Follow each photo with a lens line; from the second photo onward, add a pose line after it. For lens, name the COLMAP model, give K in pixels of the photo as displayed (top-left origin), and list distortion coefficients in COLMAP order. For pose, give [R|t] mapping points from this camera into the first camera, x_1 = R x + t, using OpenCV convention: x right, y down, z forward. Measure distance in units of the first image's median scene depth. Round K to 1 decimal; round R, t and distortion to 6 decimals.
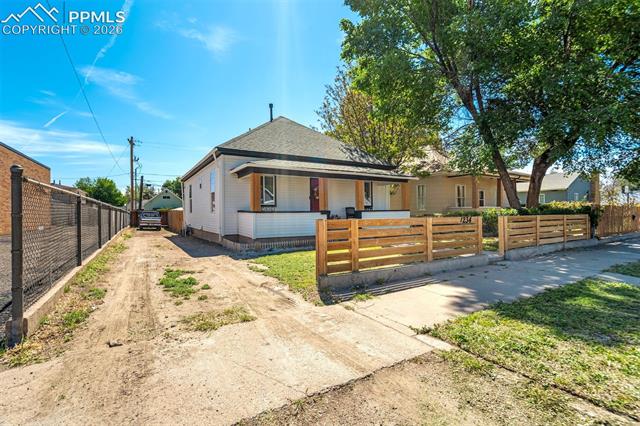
lens RADIAL K [[295.7, 0, 311.3], [0, 295.7, 212.2], [0, 0, 1]] dist [-0.055325, 0.022687]
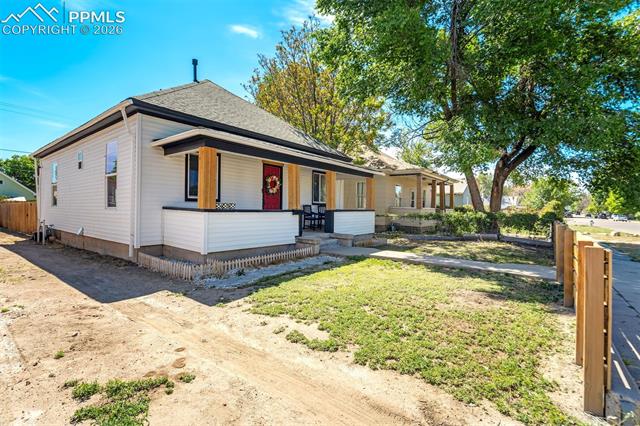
lens RADIAL K [[295.7, 0, 311.3], [0, 295.7, 212.2], [0, 0, 1]] dist [-0.055325, 0.022687]
pose [[0.926648, 0.015513, 0.375610, -0.178161], [-0.021409, 0.999704, 0.011527, -0.007249], [-0.375321, -0.018723, 0.926706, 0.288107]]
